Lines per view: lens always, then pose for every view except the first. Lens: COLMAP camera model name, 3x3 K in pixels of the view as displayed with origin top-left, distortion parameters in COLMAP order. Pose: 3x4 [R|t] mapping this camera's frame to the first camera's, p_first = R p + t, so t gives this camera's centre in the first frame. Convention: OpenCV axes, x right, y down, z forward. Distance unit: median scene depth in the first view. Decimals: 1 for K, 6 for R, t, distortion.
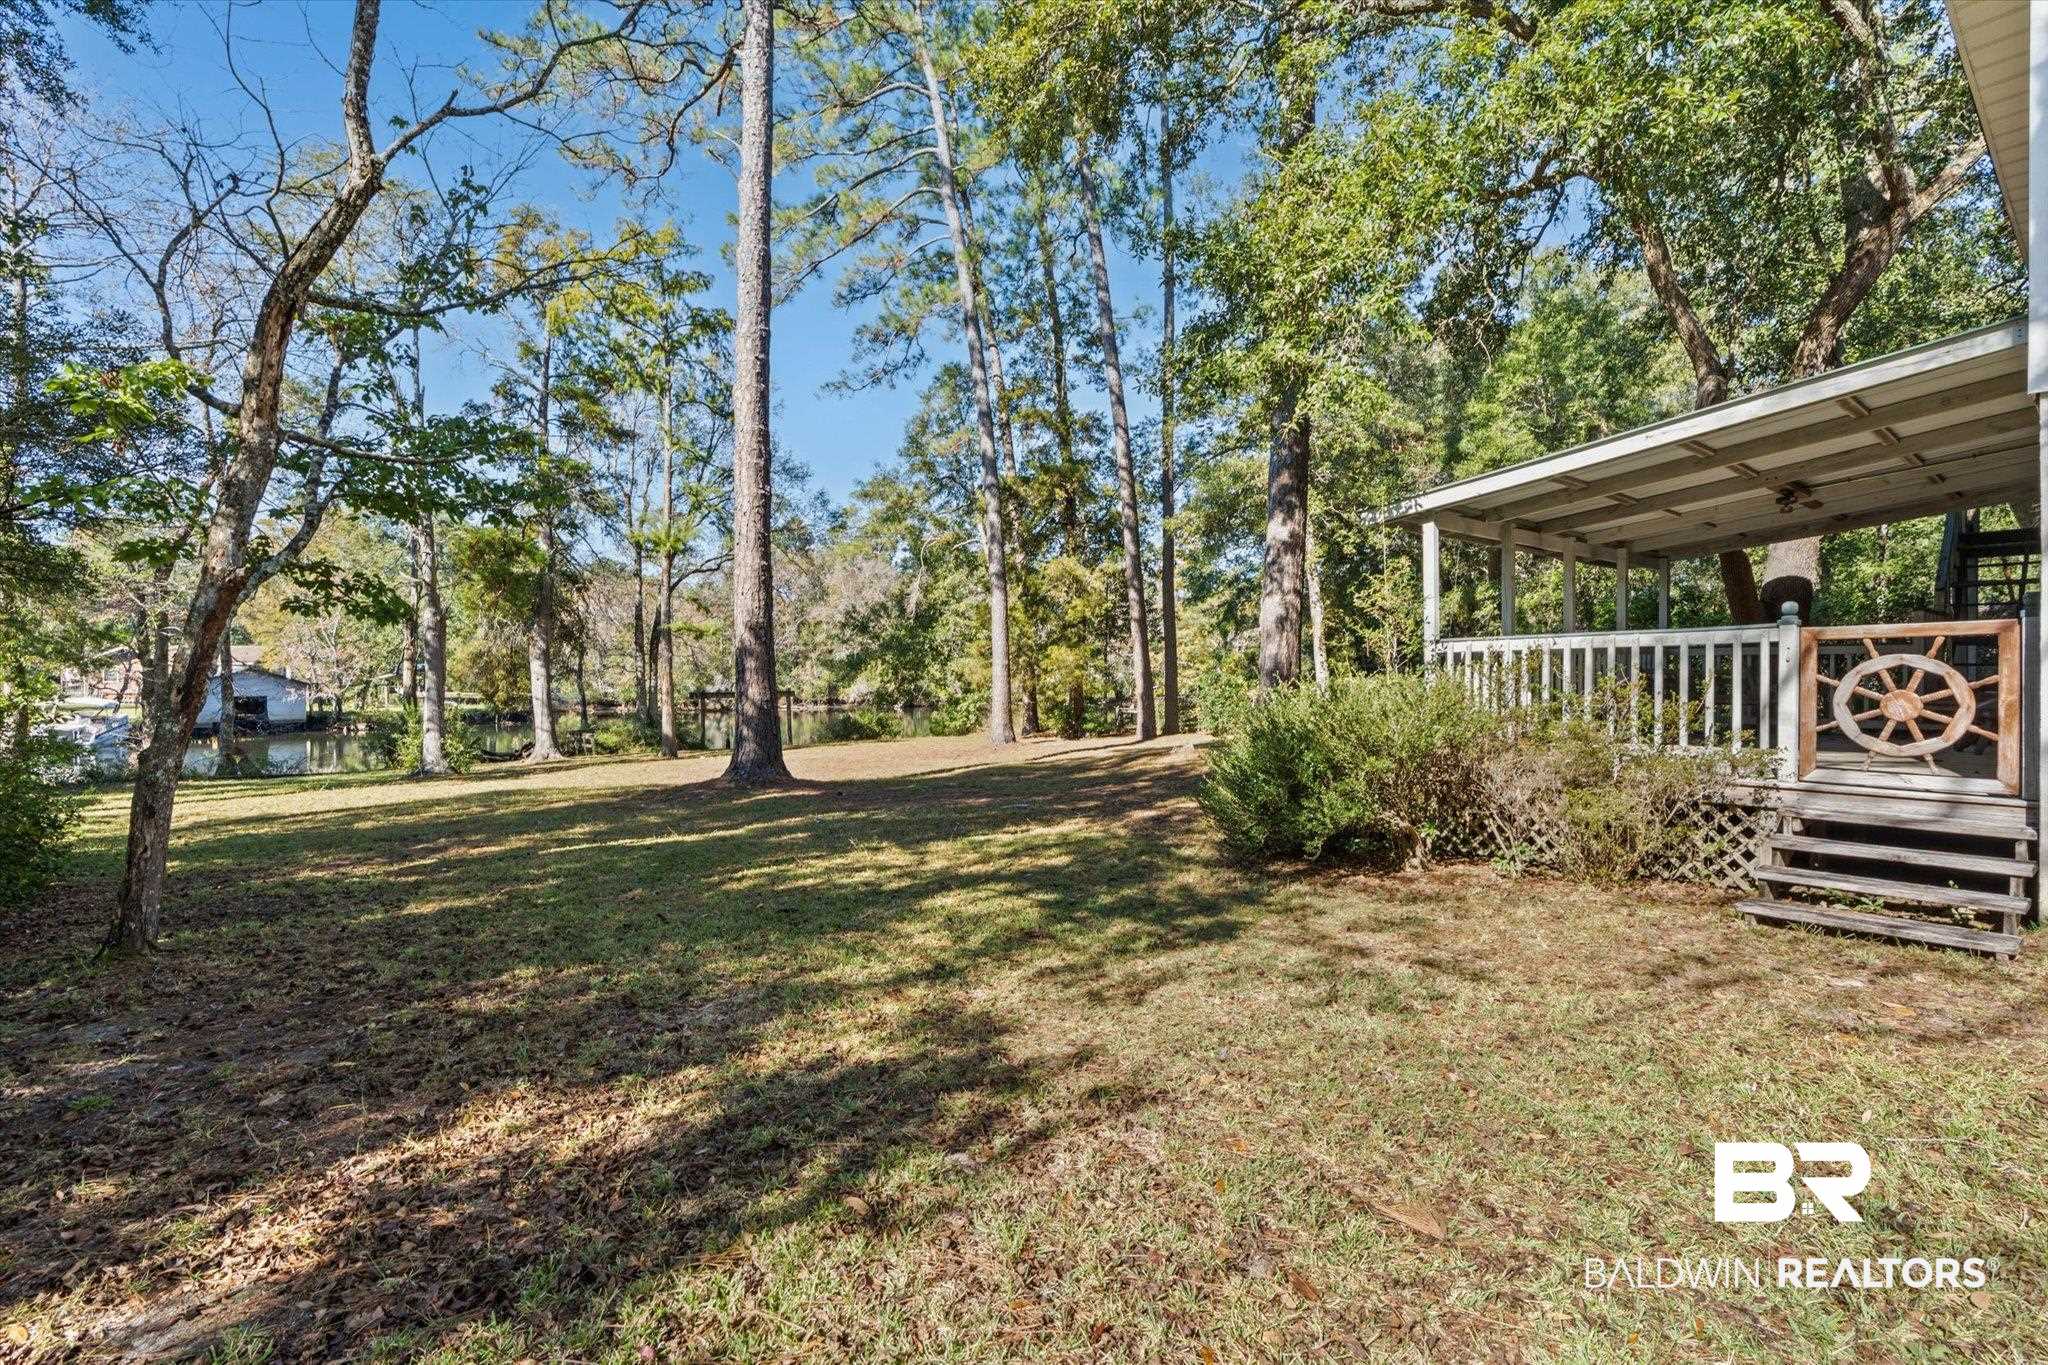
lens RADIAL K [[937.8, 0, 1025.1], [0, 937.8, 683.0], [0, 0, 1]] dist [-0.000375, 0.000199]
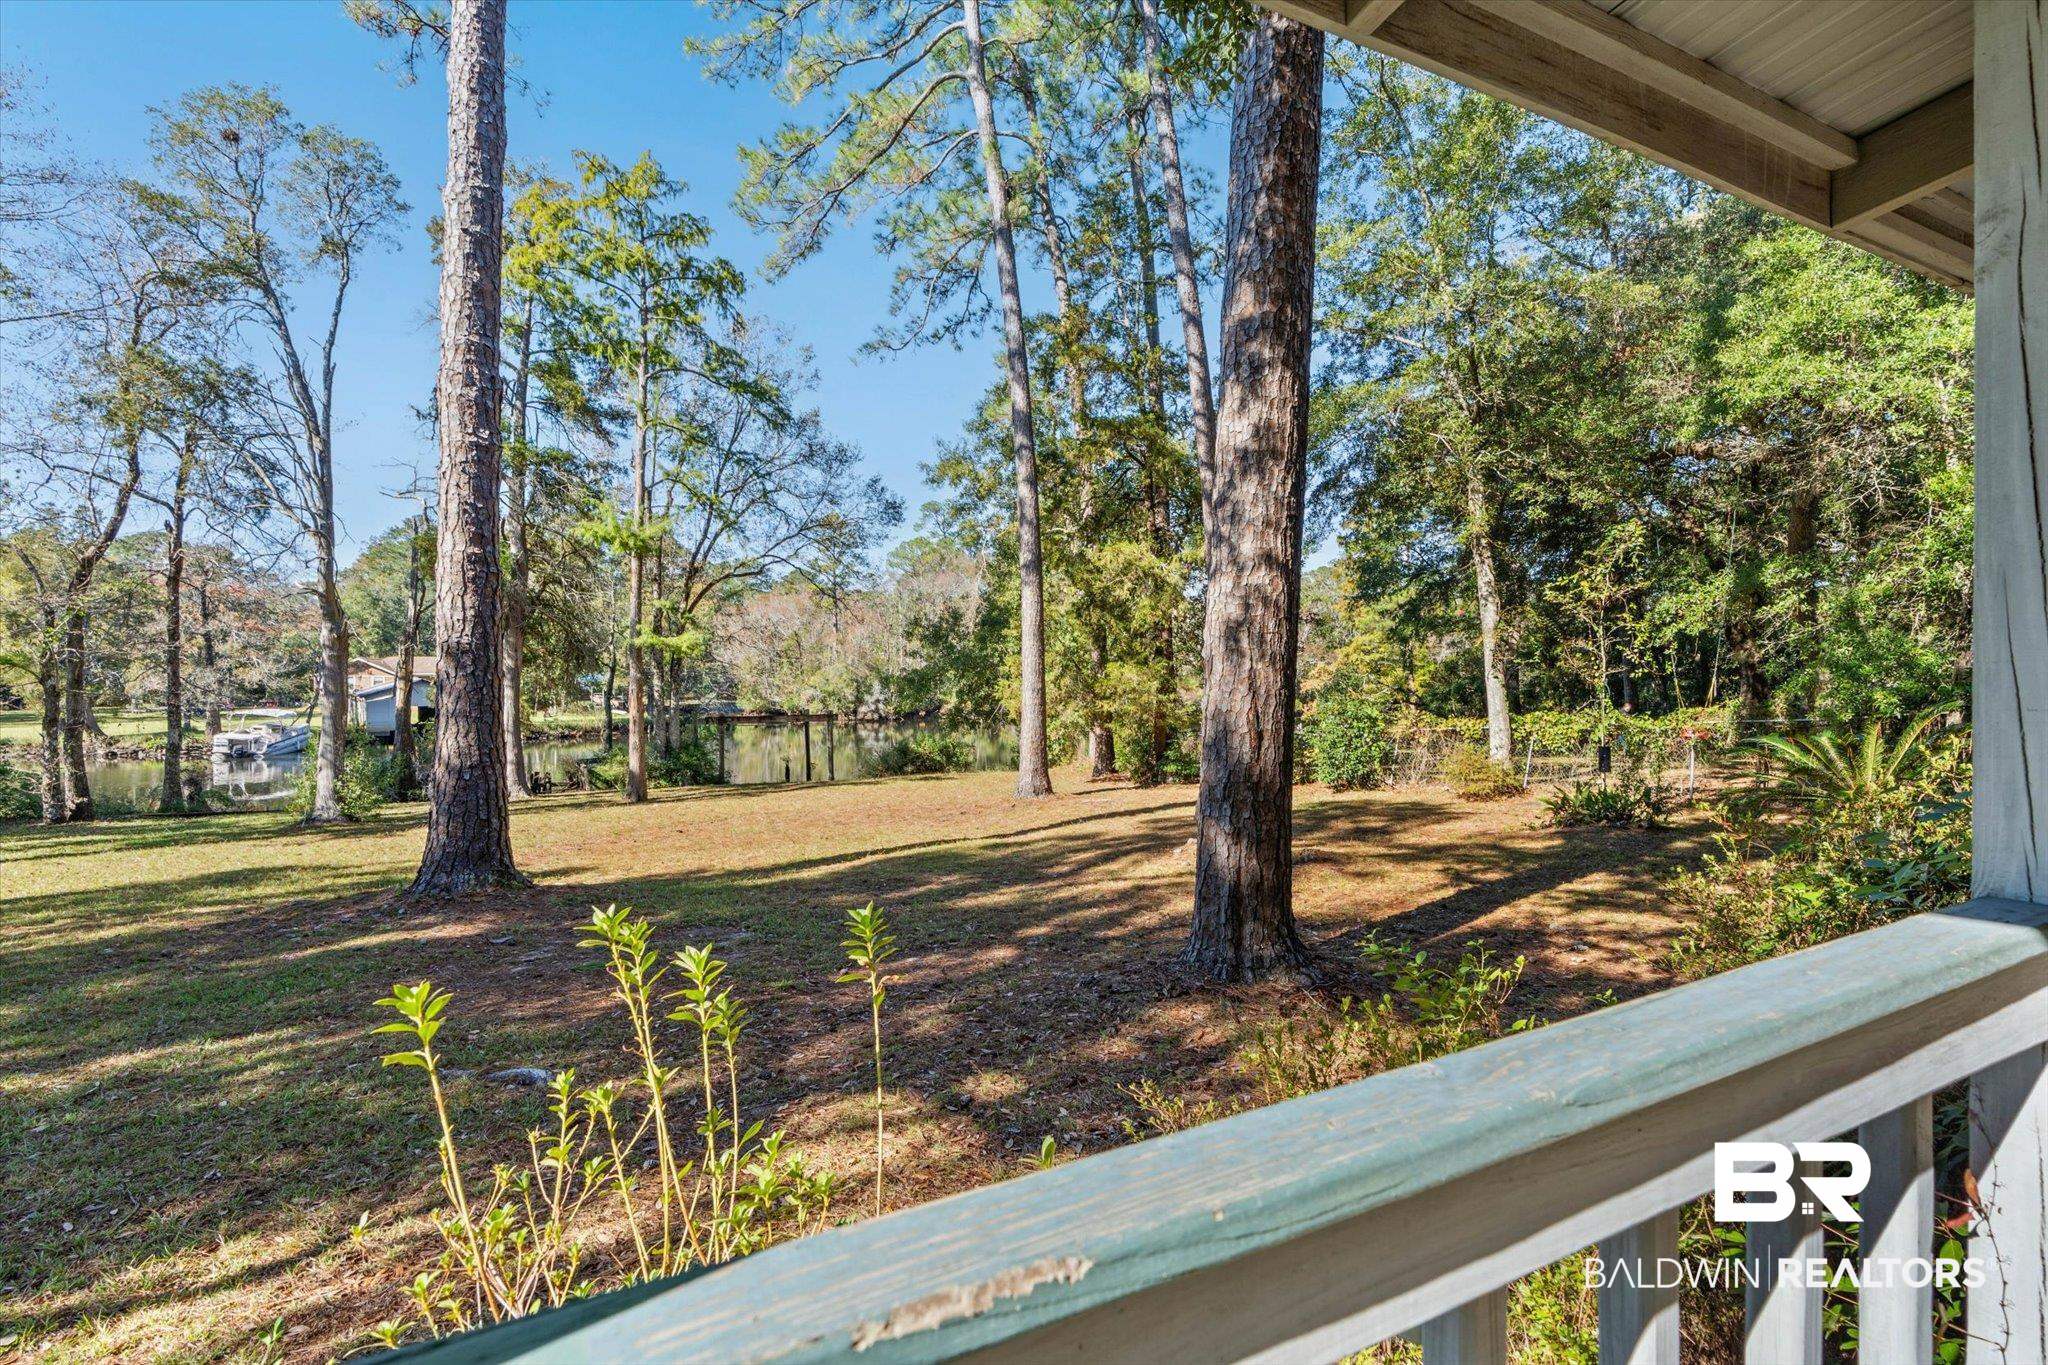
lens RADIAL K [[937.8, 0, 1022.5], [0, 937.8, 680.0], [0, 0, 1]] dist [-0.000375, 0.000199]
pose [[0.974710, 0.001133, -0.223473, 0.128905], [-0.003031, 0.999962, -0.008153, -0.019315], [0.223455, 0.008625, 0.974676, 0.262071]]
